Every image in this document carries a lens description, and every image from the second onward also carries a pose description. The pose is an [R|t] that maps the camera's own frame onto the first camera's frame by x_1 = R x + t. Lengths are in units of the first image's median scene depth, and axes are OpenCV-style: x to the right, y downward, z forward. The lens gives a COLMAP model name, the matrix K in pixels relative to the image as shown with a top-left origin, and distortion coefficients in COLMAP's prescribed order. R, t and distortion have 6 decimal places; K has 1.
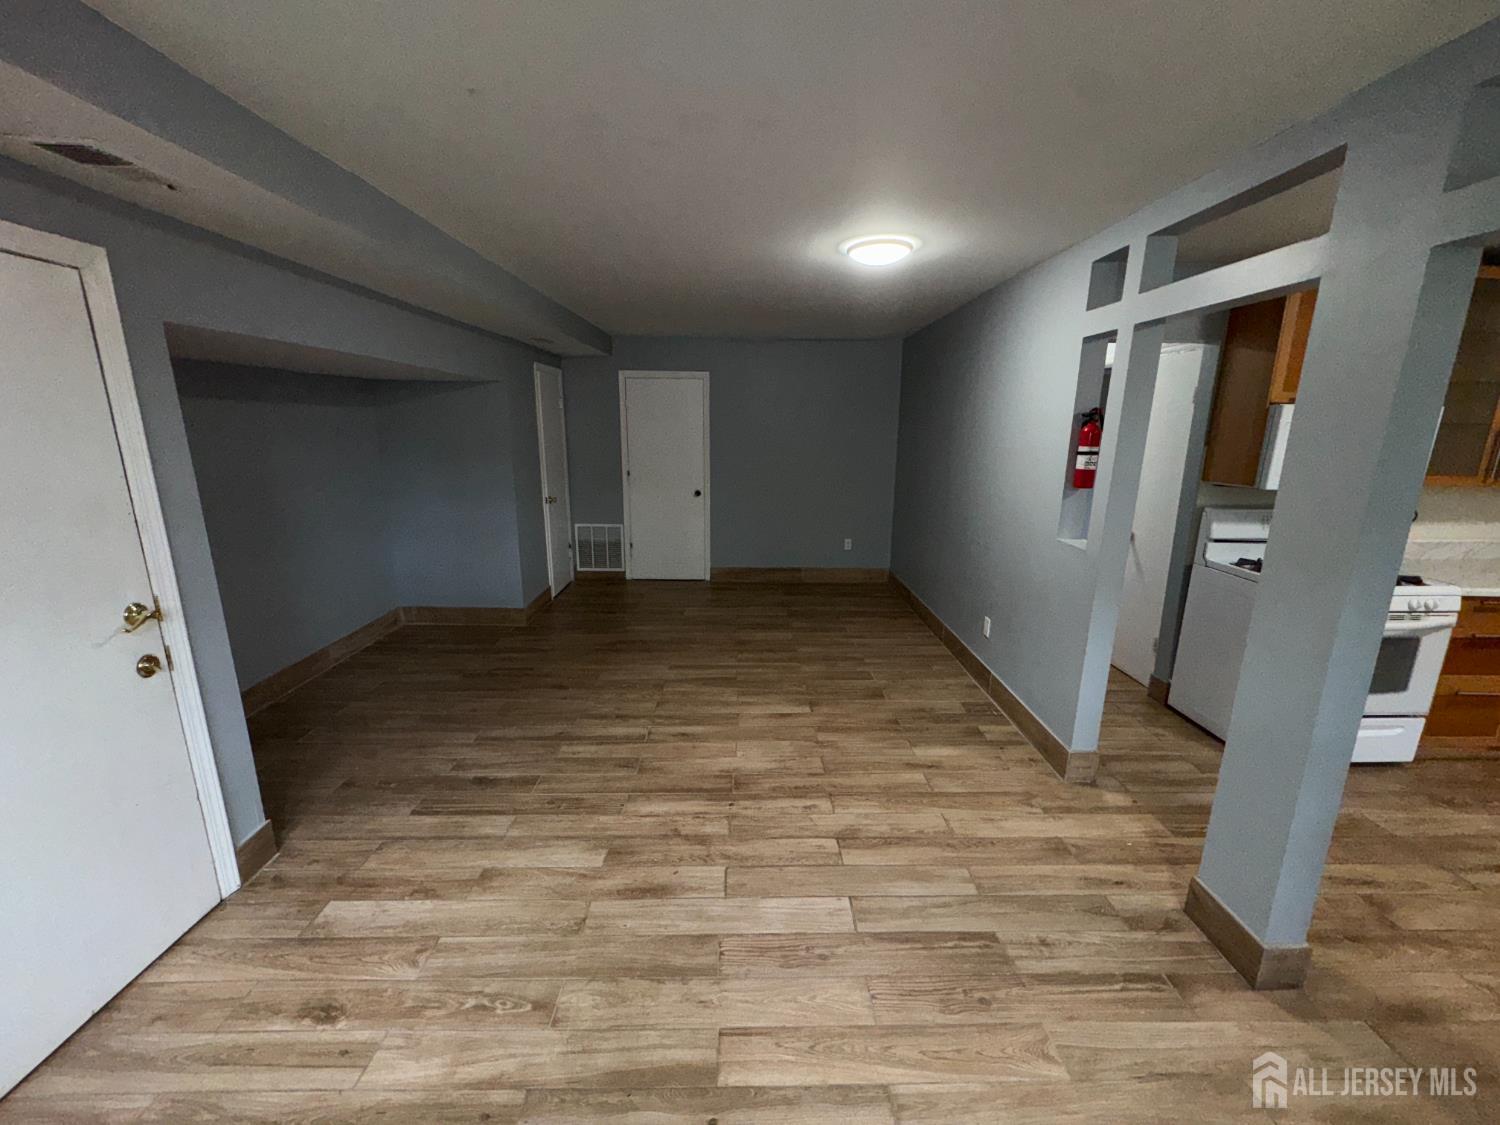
lens RADIAL K [[599.4, 0, 752.3], [0, 599.4, 563.3], [0, 0, 1]] dist [-0.000334, 0.000179]
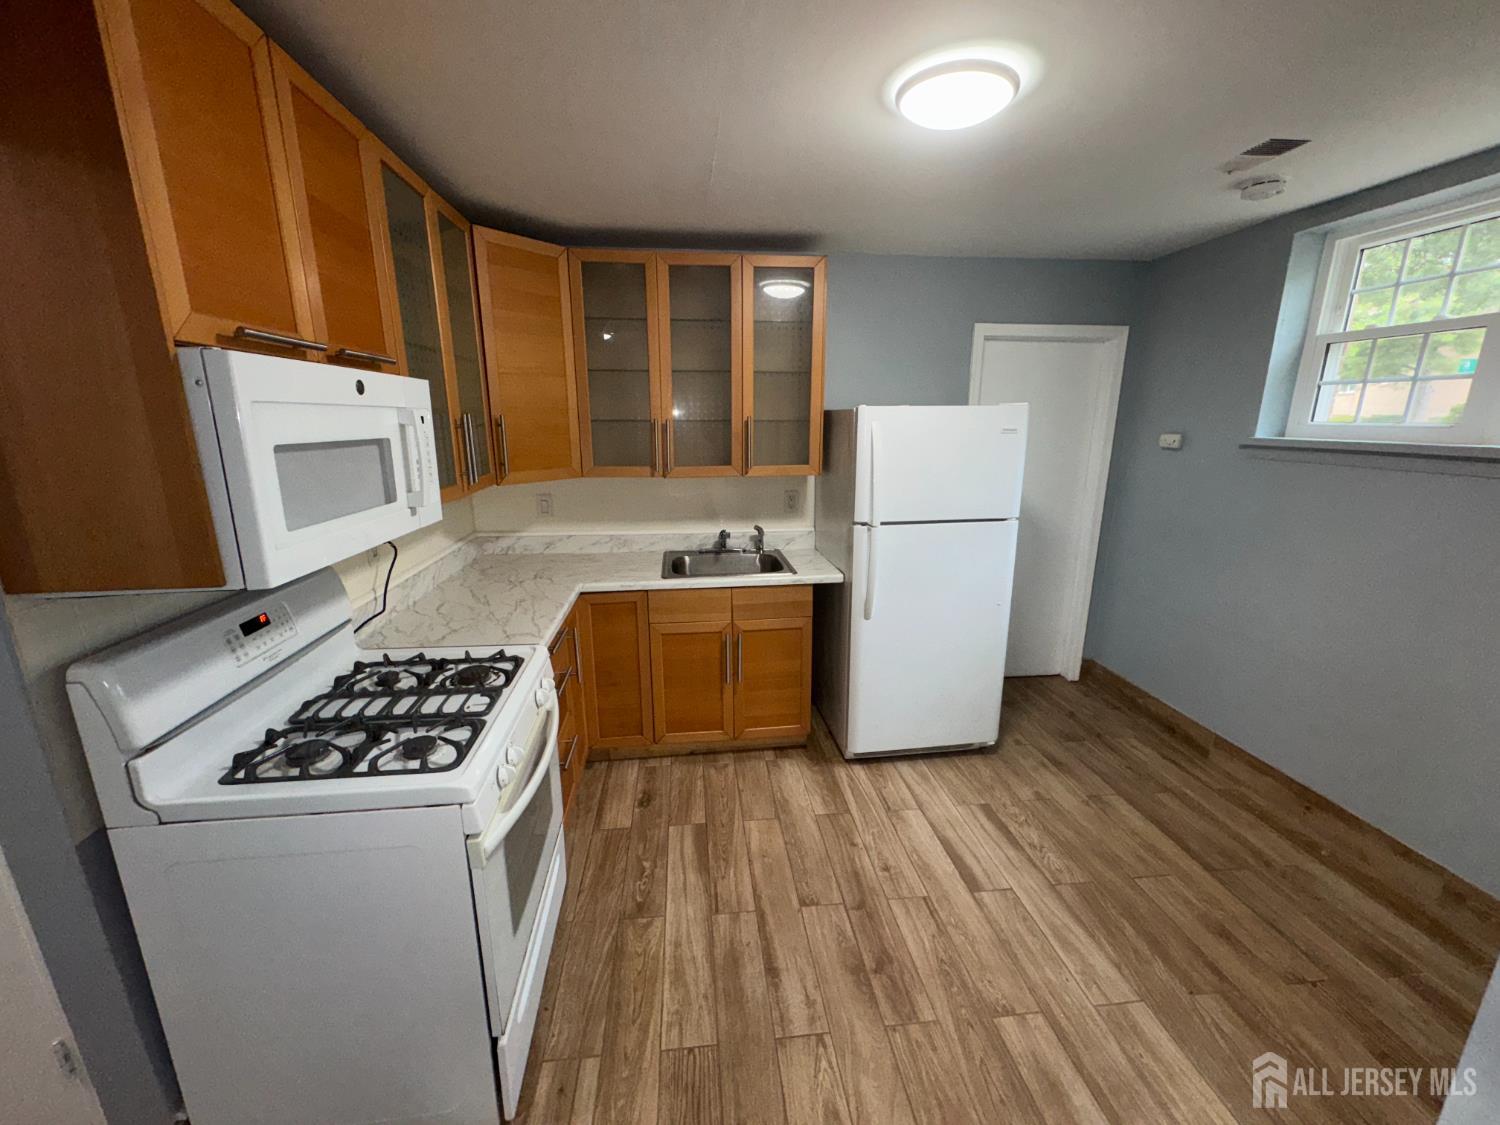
lens RADIAL K [[599.4, 0, 753.4], [0, 599.4, 560.1], [0, 0, 1]] dist [-0.000334, 0.000179]
pose [[-0.103453, -0.238887, 0.965521, 0.519457], [0.221340, 0.940859, 0.256501, -0.182076], [-0.969694, 0.240244, -0.044459, 0.789543]]
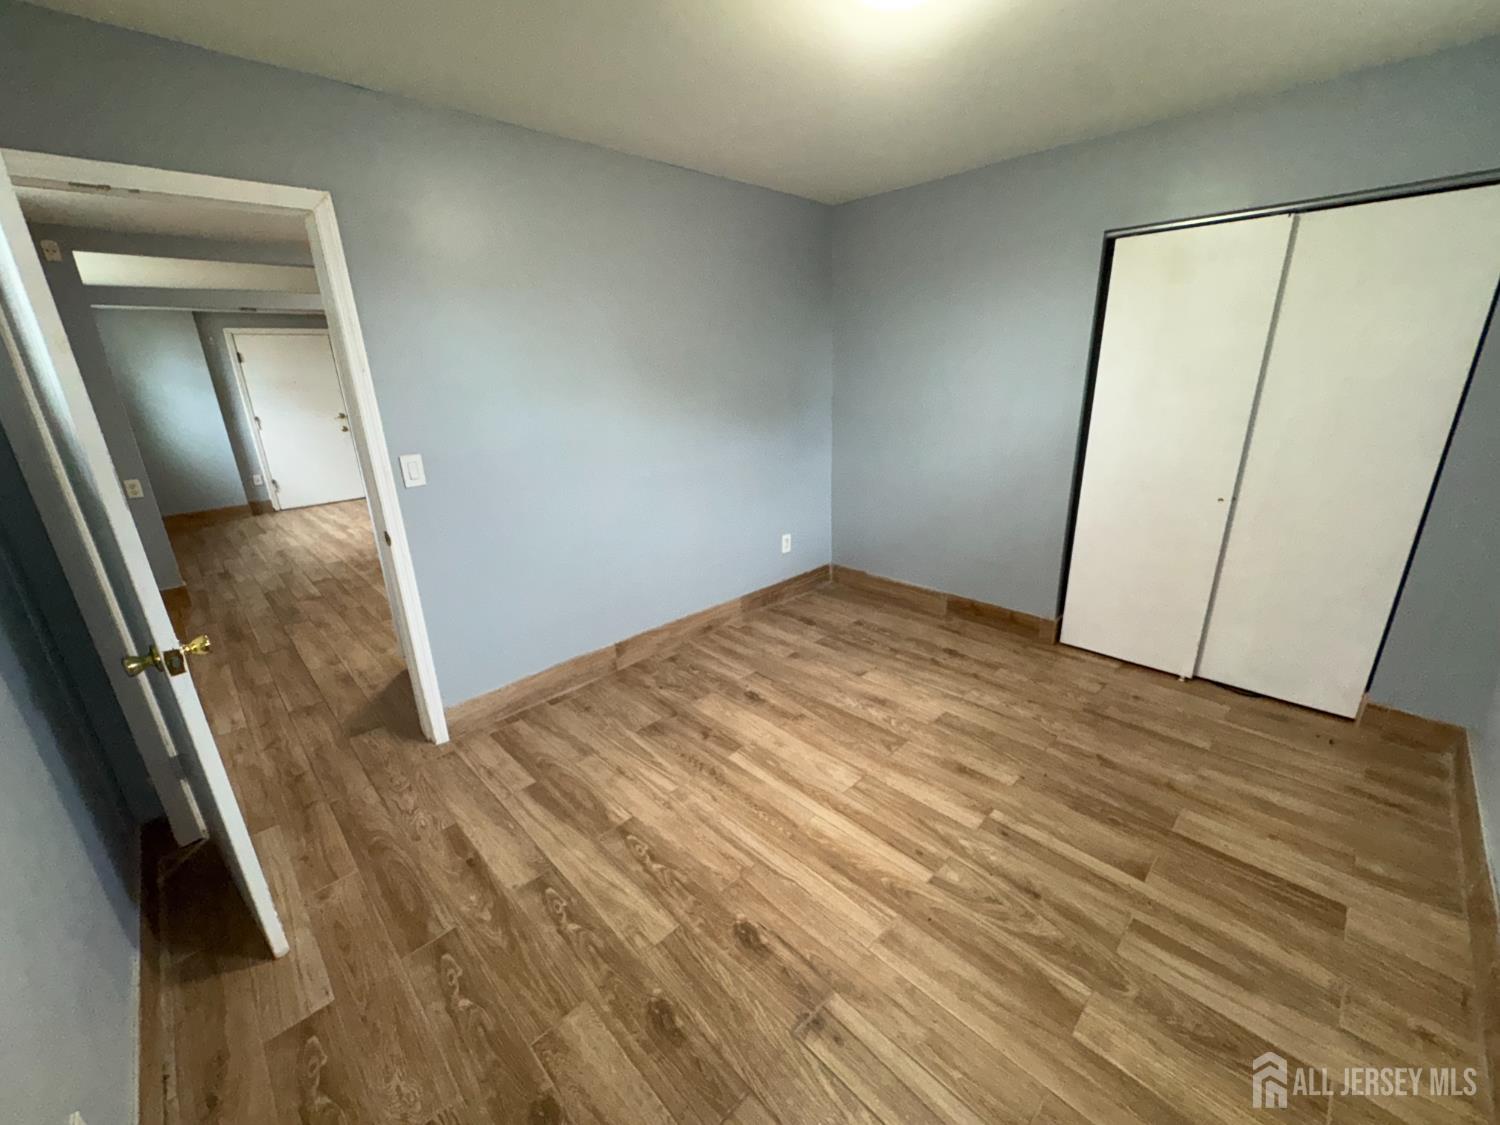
lens RADIAL K [[599.4, 0, 750.4], [0, 599.4, 568.0], [0, 0, 1]] dist [-0.000334, 0.000179]
pose [[0.689511, 0.207294, -0.693977, 2.772962], [-0.128817, 0.977990, 0.164142, 0.044964], [0.712728, -0.023782, 0.701038, 0.035447]]
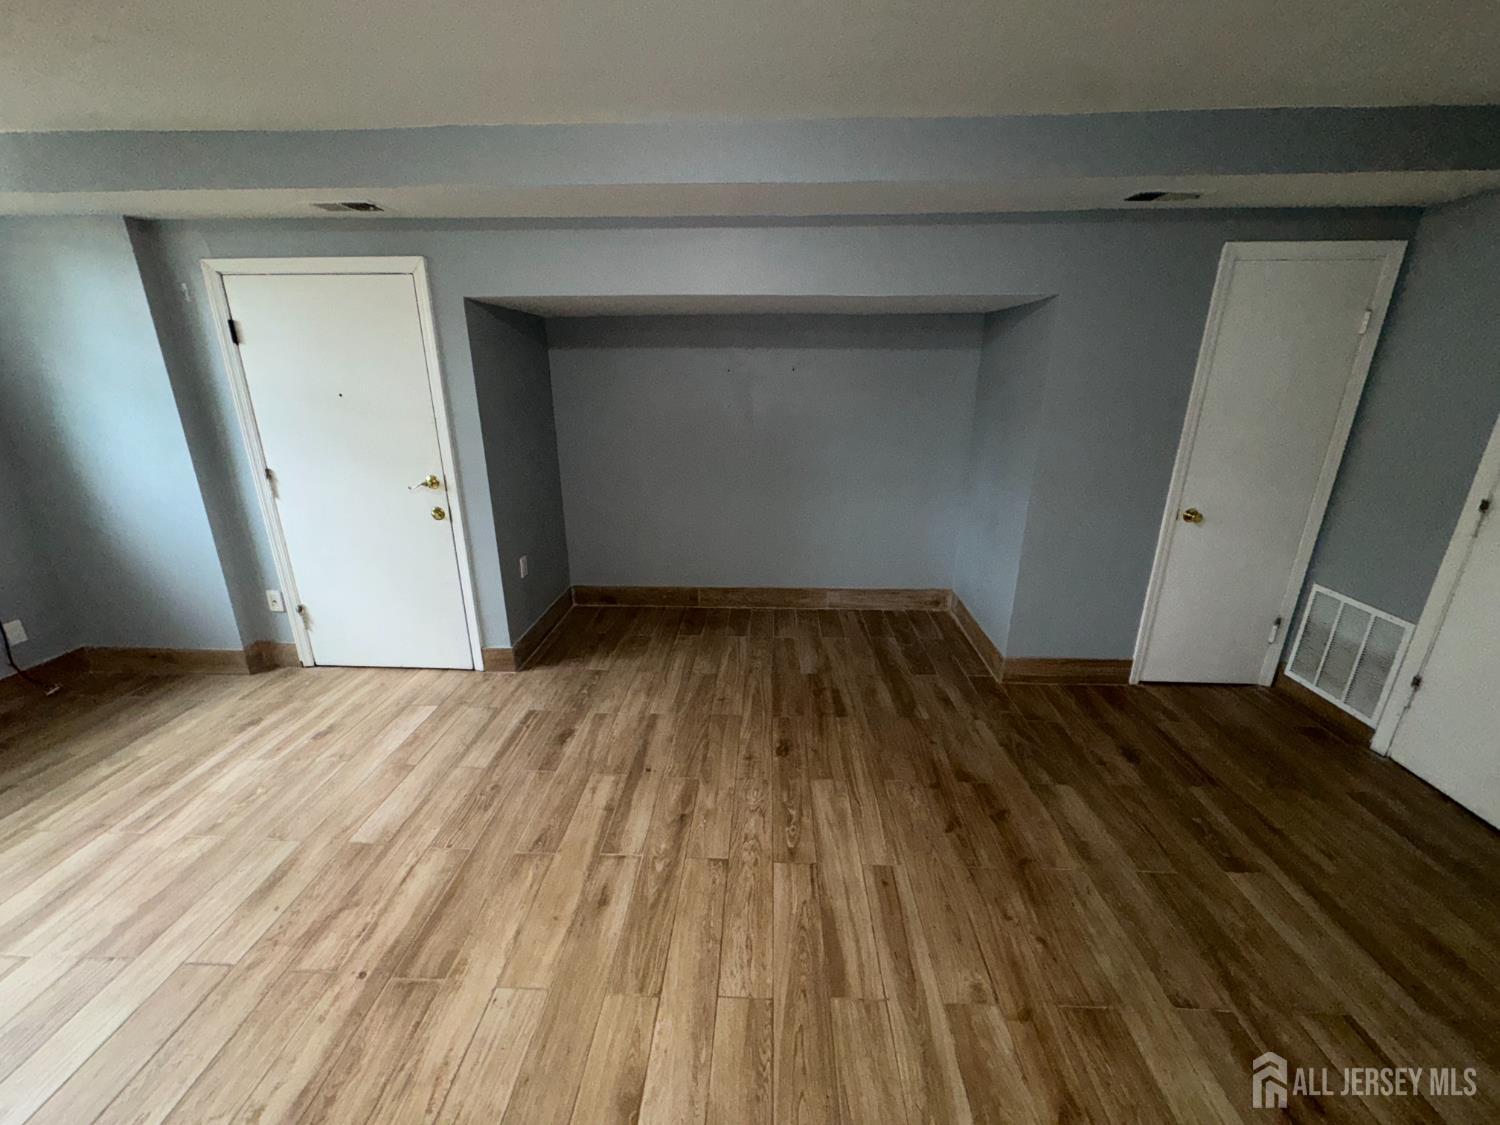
lens RADIAL K [[599.4, 0, 750.4], [0, 599.4, 562.8], [0, 0, 1]] dist [-0.000334, 0.000179]
pose [[-0.057693, 0.302997, -0.951244, 0.407110], [-0.227144, 0.923857, 0.308050, -0.288439], [0.972151, 0.233842, 0.015524, 1.263682]]
